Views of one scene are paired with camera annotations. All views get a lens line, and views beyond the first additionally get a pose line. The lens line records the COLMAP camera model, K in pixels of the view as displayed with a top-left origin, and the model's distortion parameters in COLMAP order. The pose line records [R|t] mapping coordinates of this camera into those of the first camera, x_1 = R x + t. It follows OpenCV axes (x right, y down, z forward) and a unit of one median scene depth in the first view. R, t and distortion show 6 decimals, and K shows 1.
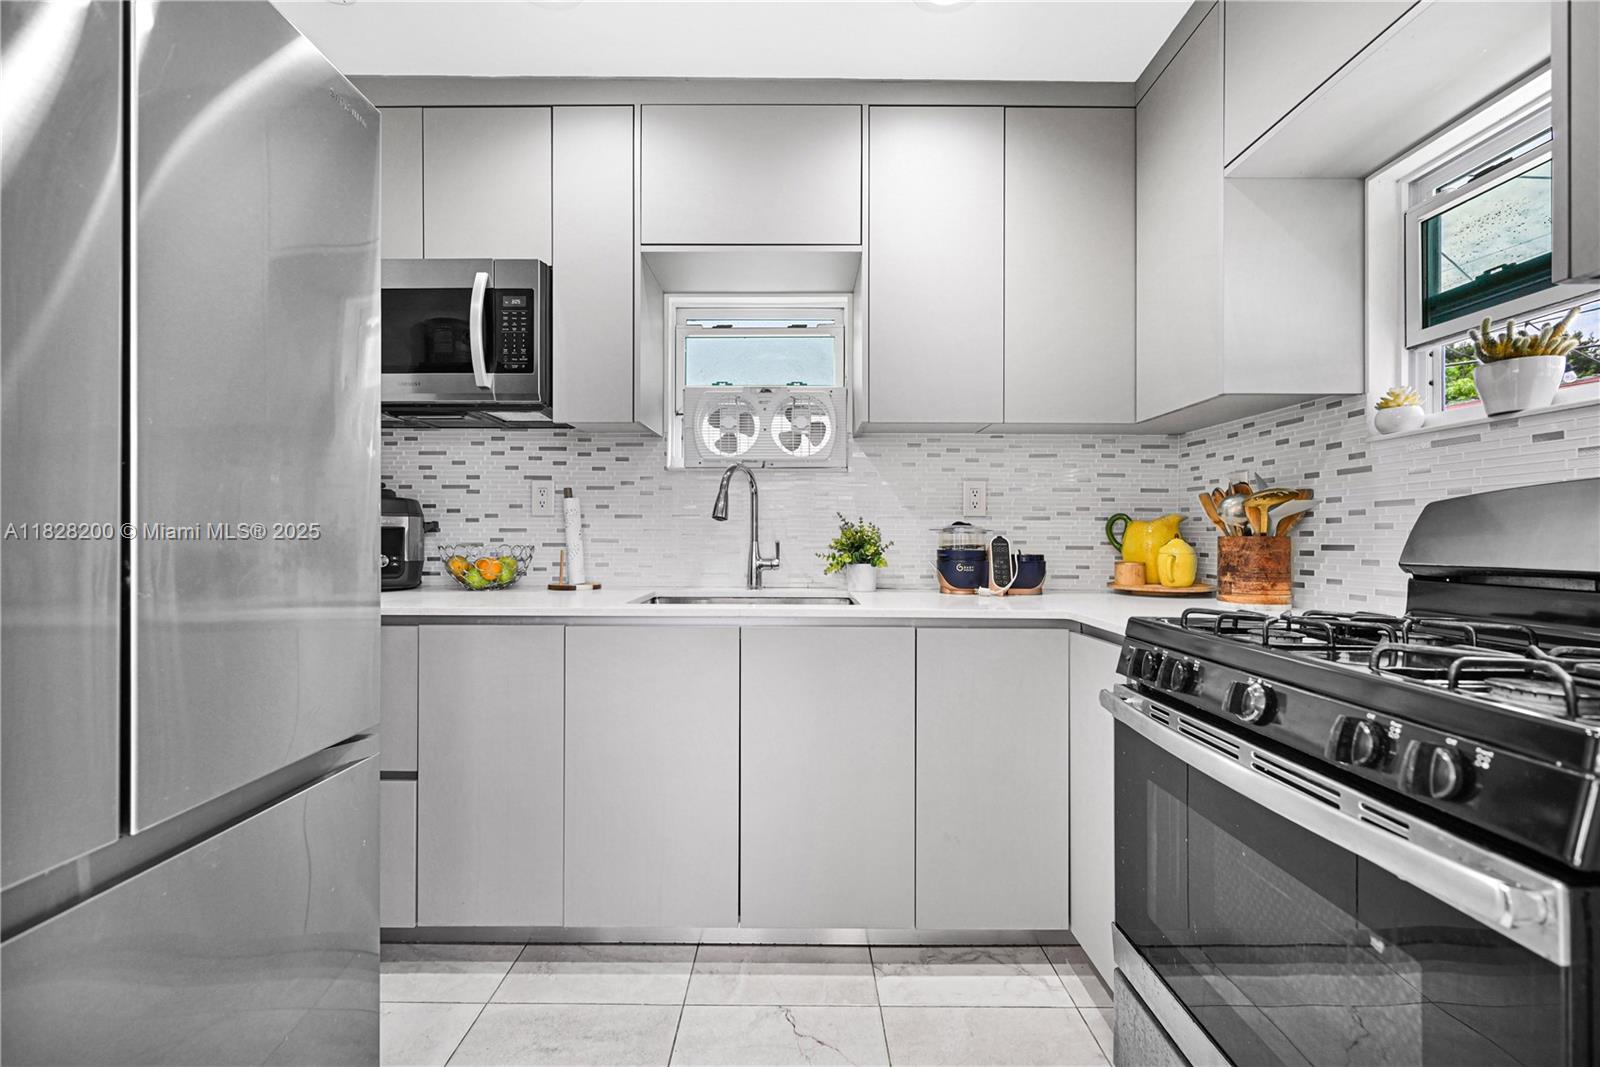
lens RADIAL K [[647.6, 0, 800.0], [0, 647.6, 533.5], [0, 0, 1]] dist [0.000392, -0.000403]
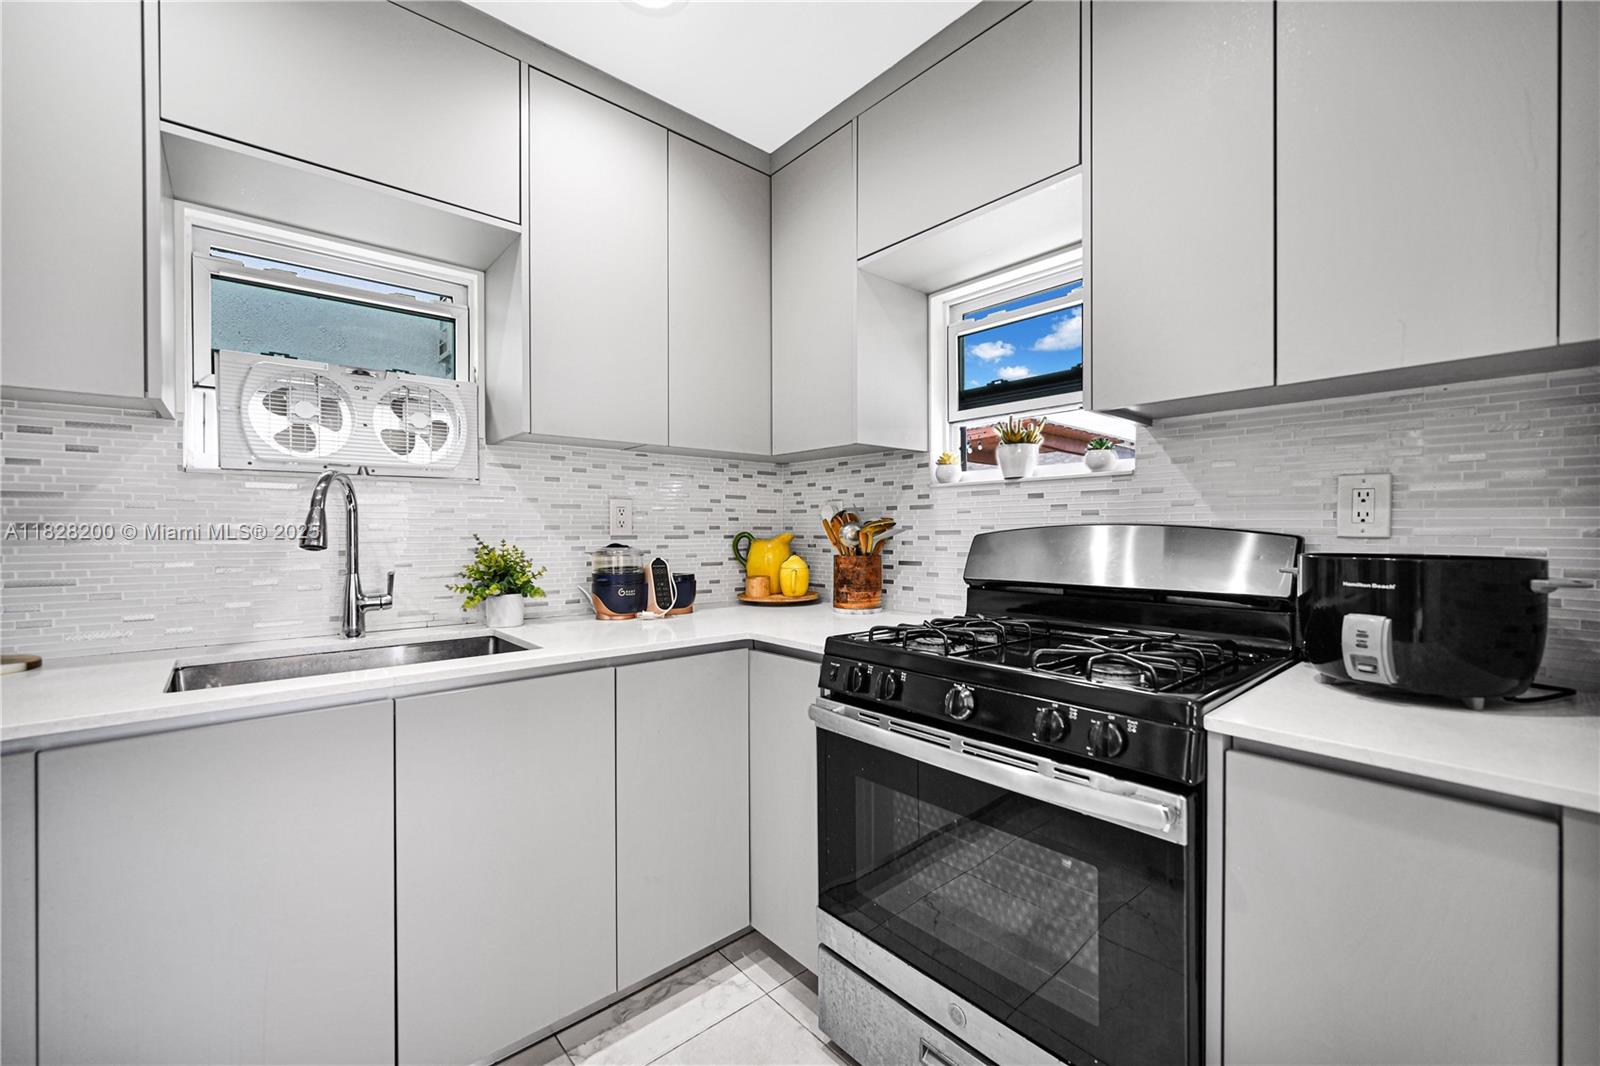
lens RADIAL K [[647.6, 0, 800.0], [0, 647.6, 533.0], [0, 0, 1]] dist [0.000392, -0.000403]
pose [[0.756122, -0.007942, 0.654382, -0.189483], [0.002795, 0.999956, 0.008907, -0.045034], [-0.654425, -0.004906, 0.756111, 0.108880]]
